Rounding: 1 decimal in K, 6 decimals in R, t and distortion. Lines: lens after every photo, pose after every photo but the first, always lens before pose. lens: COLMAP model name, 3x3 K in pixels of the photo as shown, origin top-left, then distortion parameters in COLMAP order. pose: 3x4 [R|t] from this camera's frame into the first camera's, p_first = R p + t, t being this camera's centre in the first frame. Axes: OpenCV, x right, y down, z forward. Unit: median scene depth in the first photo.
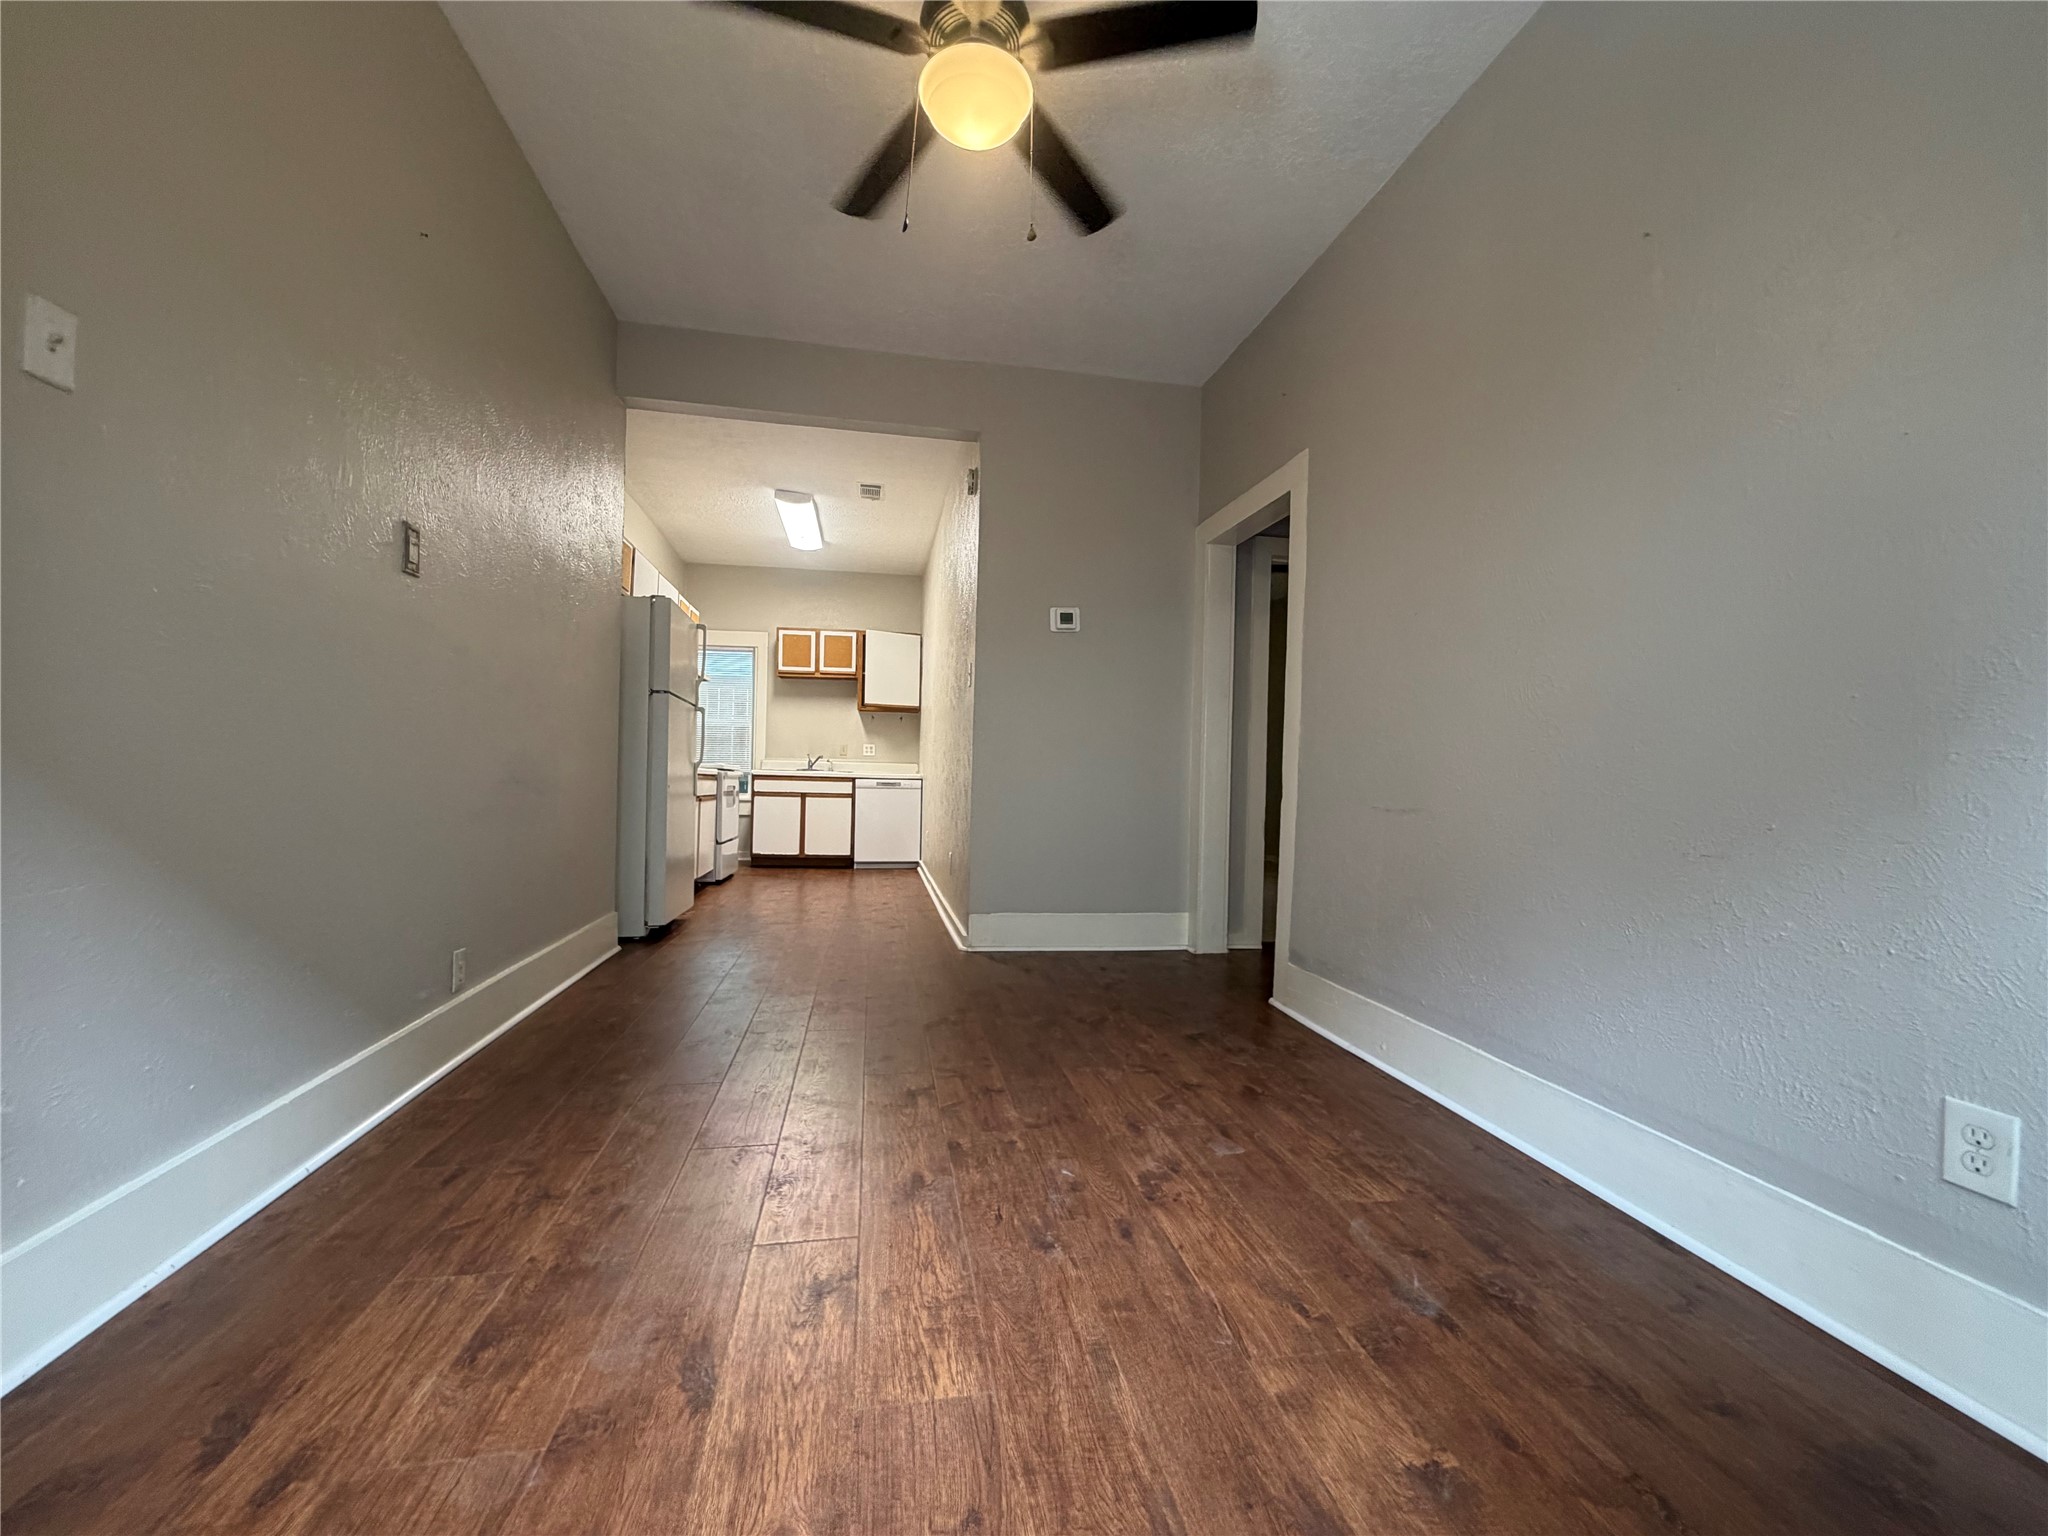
lens RADIAL K [[819.2, 0, 1026.0], [0, 819.2, 764.7], [0, 0, 1]] dist [0.002558, -0.001110]
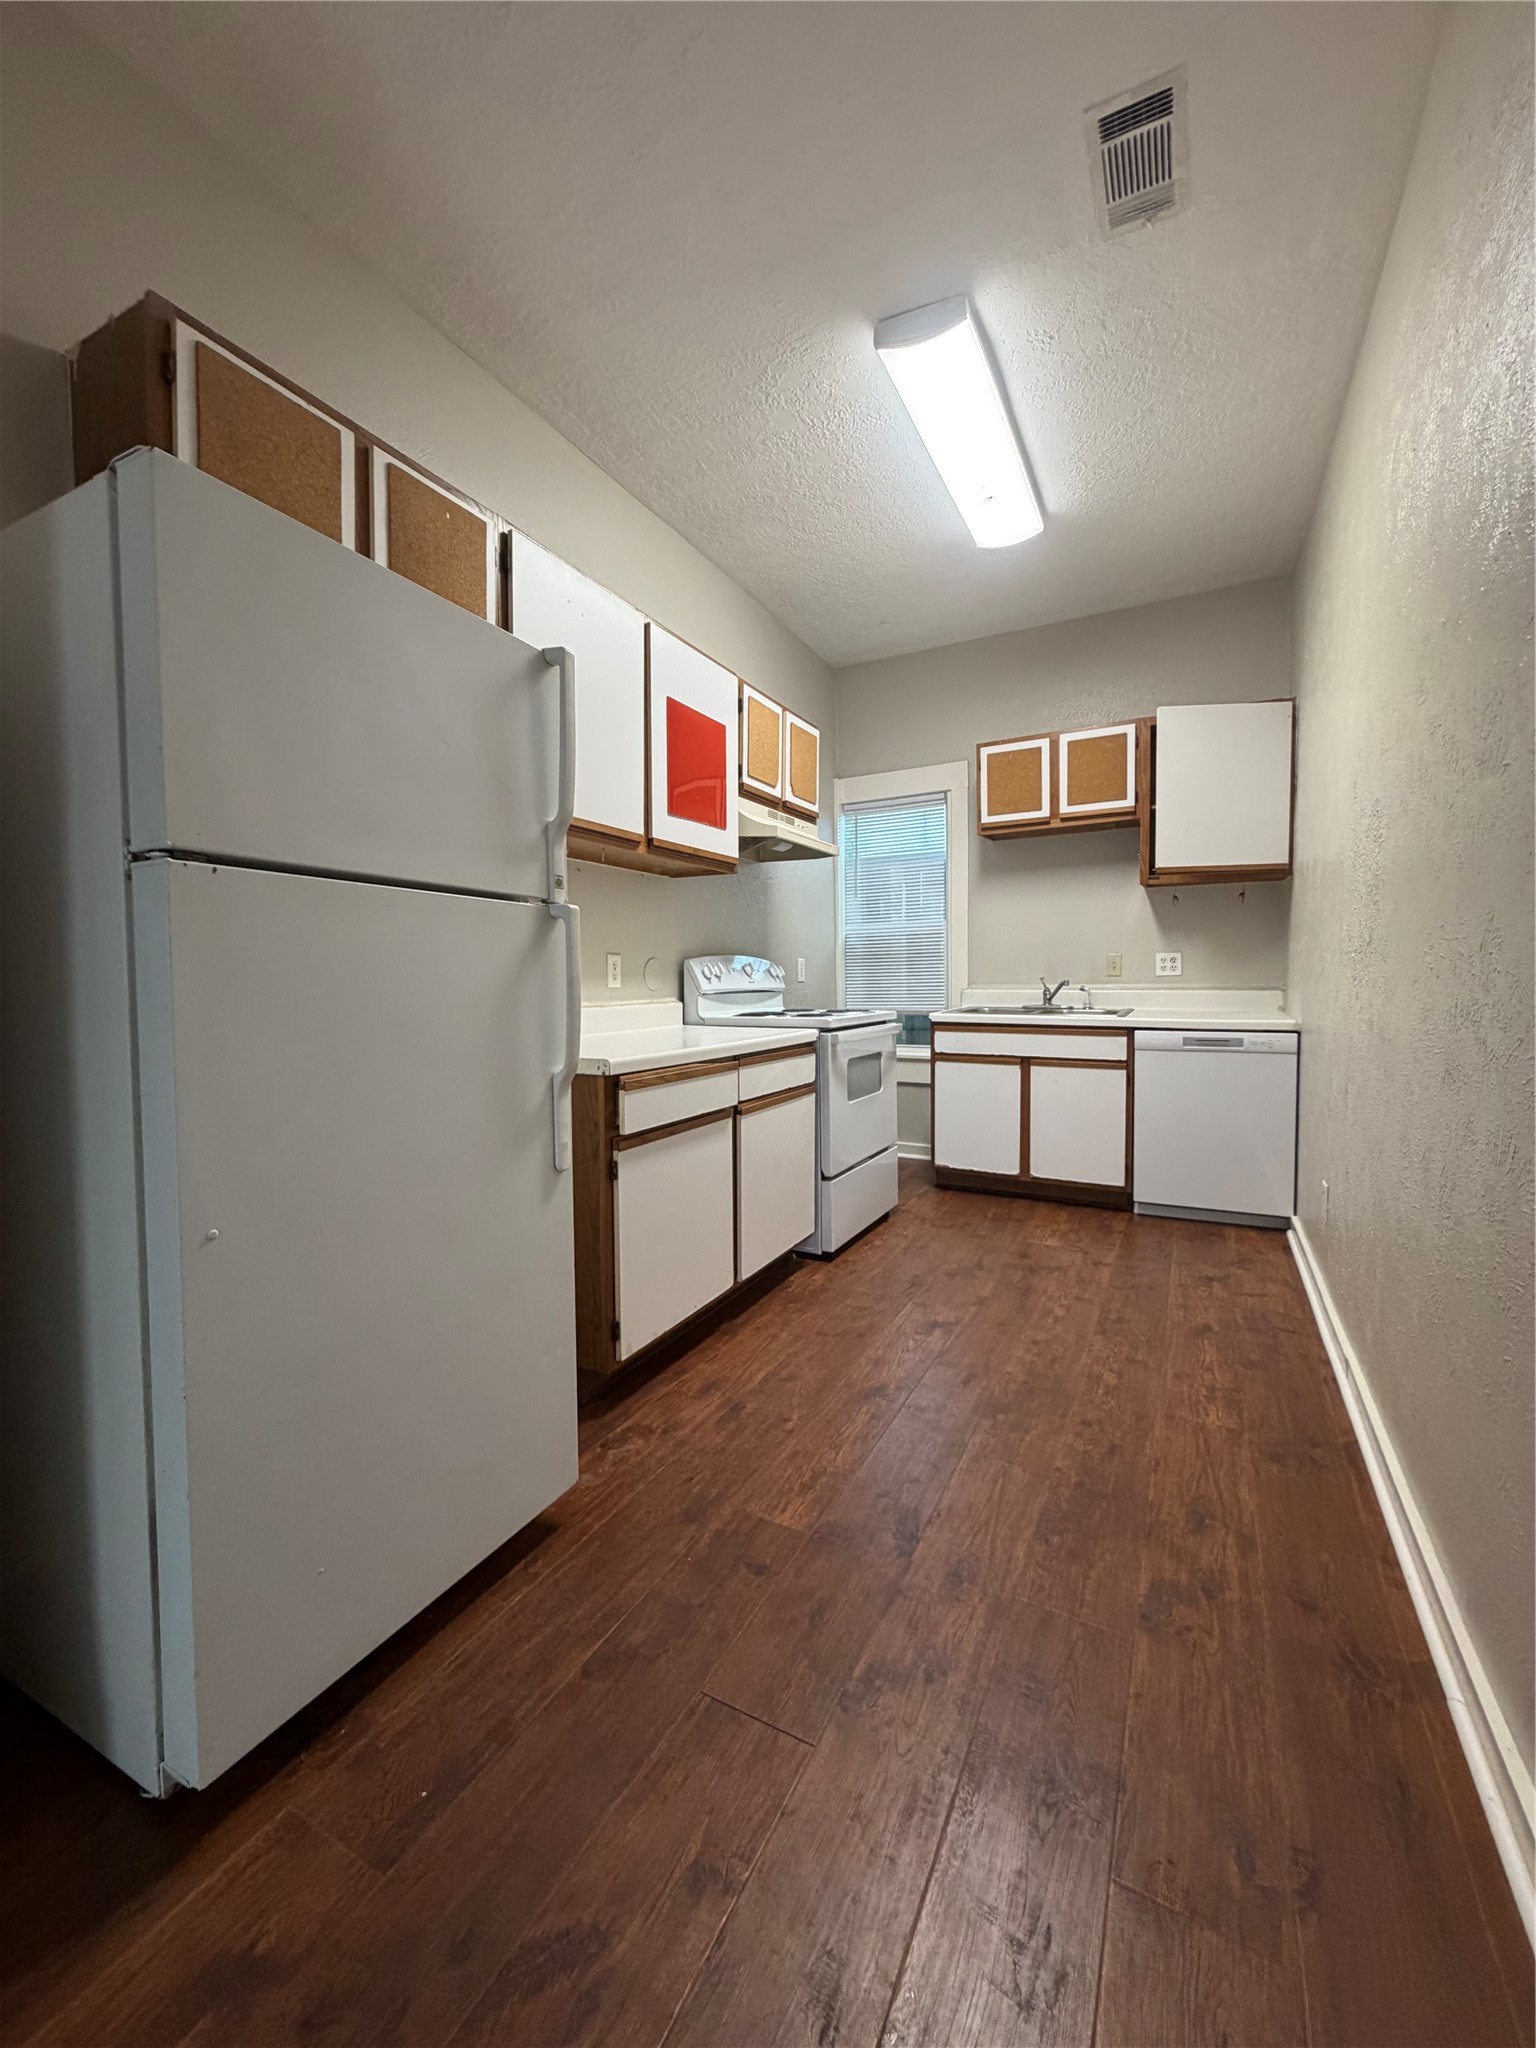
lens RADIAL K [[819.2, 0, 765.4], [0, 819.2, 1018.9], [0, 0, 1]] dist [0.002558, -0.001110]
pose [[0.784192, 0.007309, -0.620475, -0.078875], [0.038522, 0.997428, 0.060436, -0.025965], [0.619322, -0.071296, 0.781894, 0.486287]]
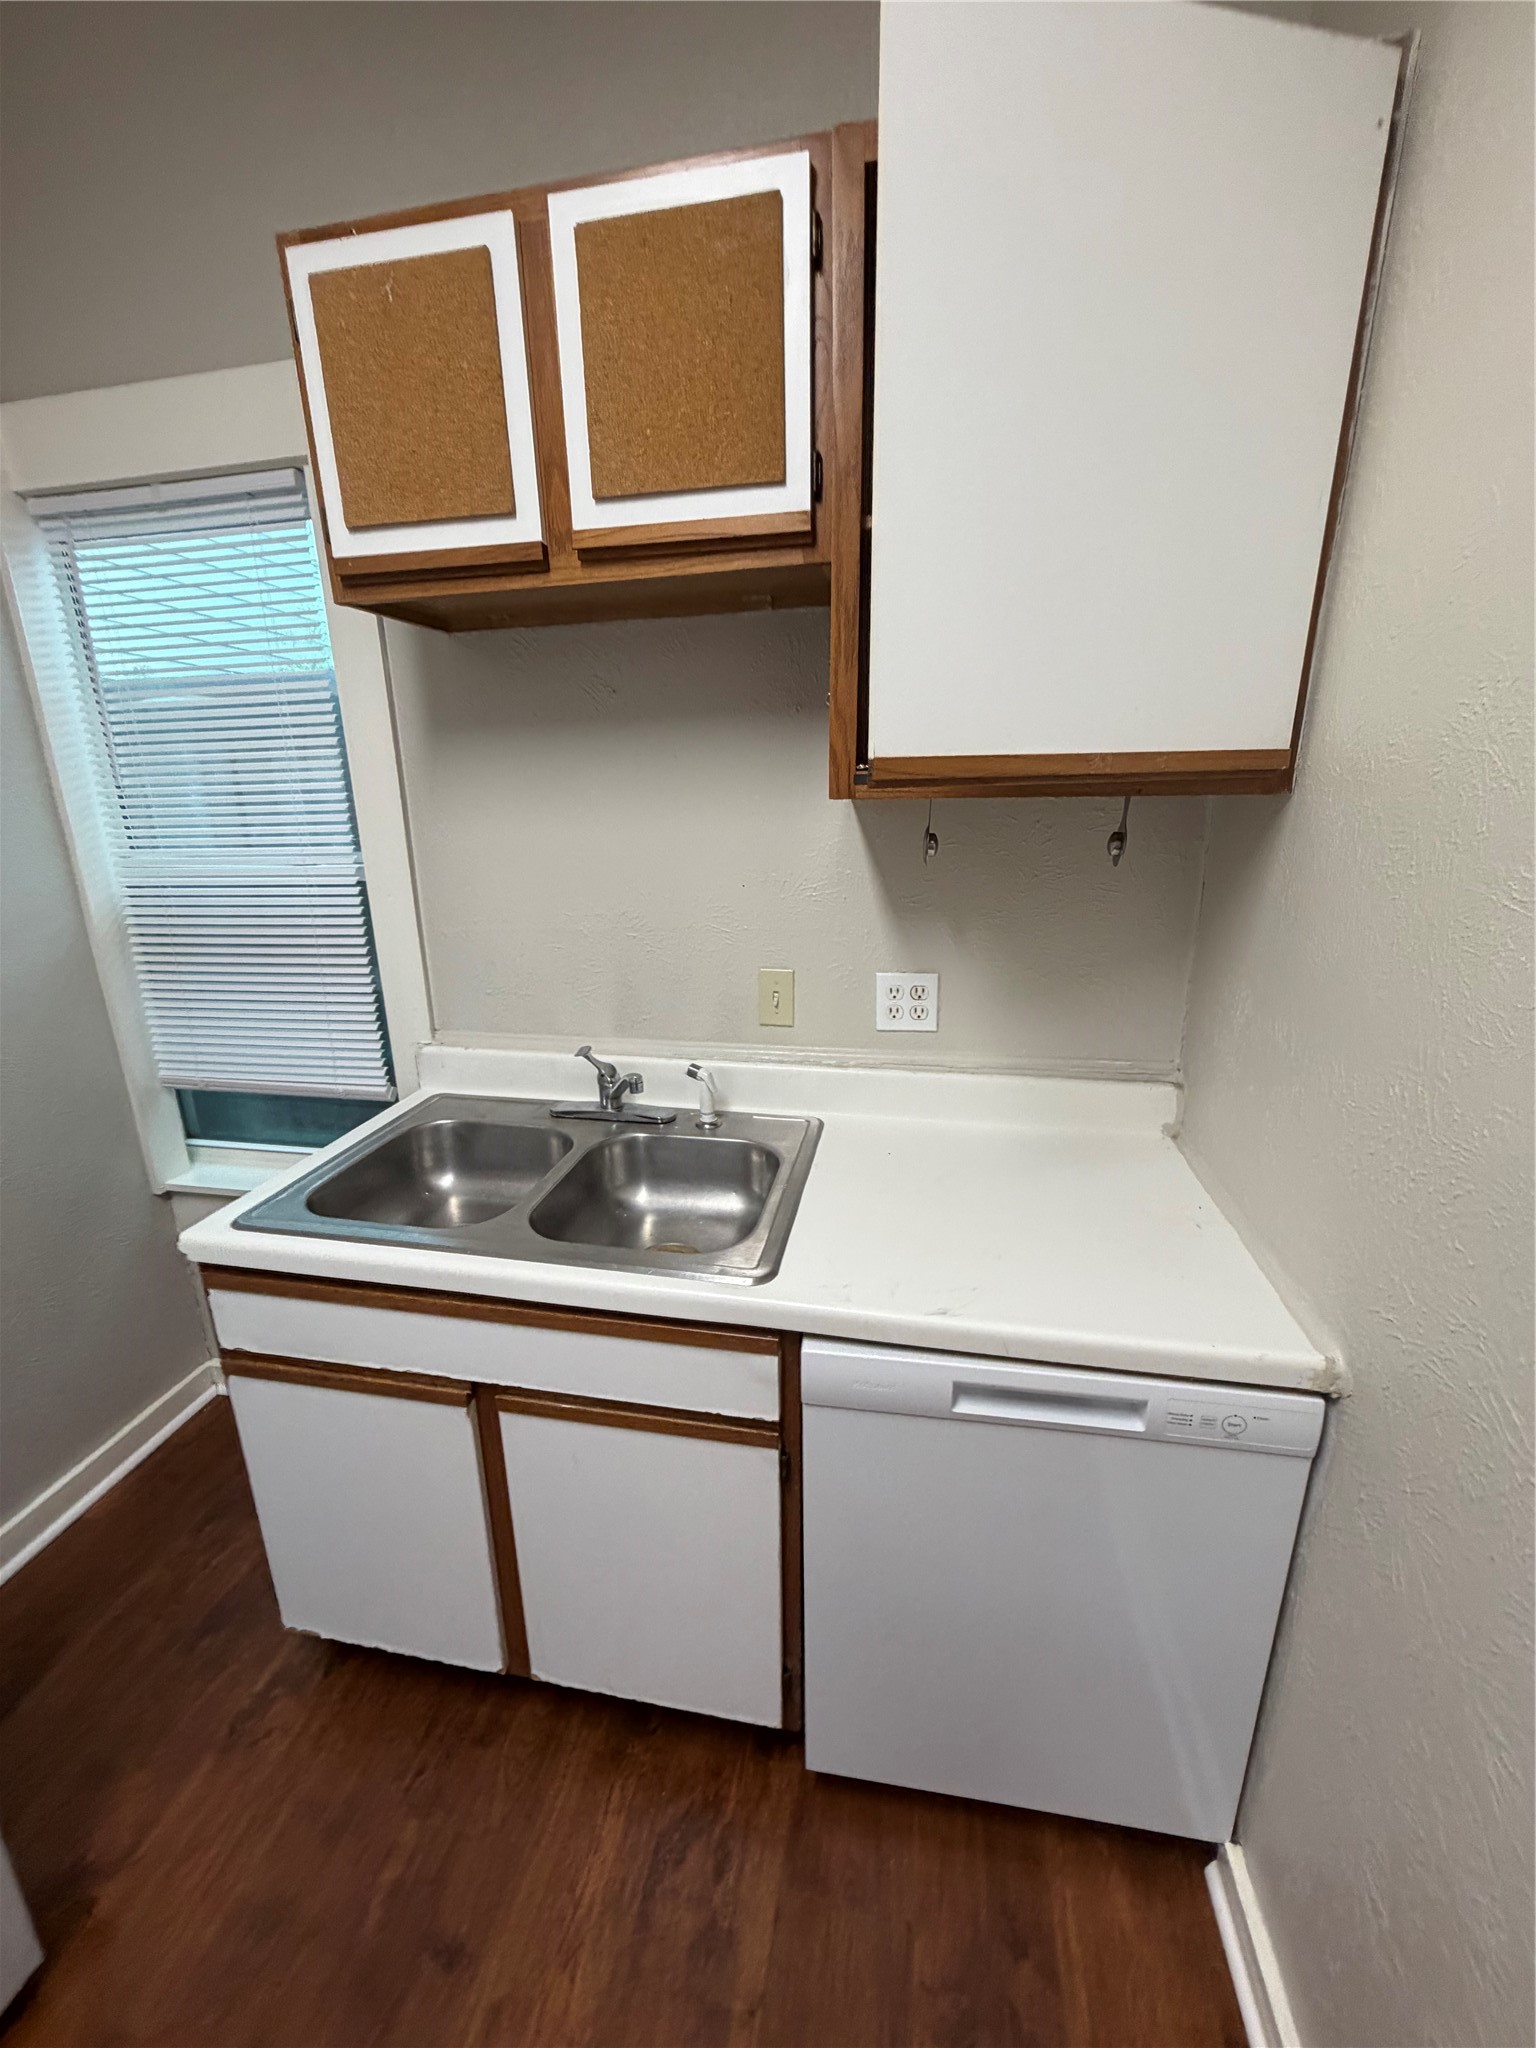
lens RADIAL K [[819.2, 0, 758.1], [0, 819.2, 1024.6], [0, 0, 1]] dist [0.002558, -0.001110]
pose [[0.931397, 0.068656, -0.357472, -0.165668], [0.037657, 0.958609, 0.282224, -0.072523], [0.362053, -0.276323, 0.890260, 0.873513]]
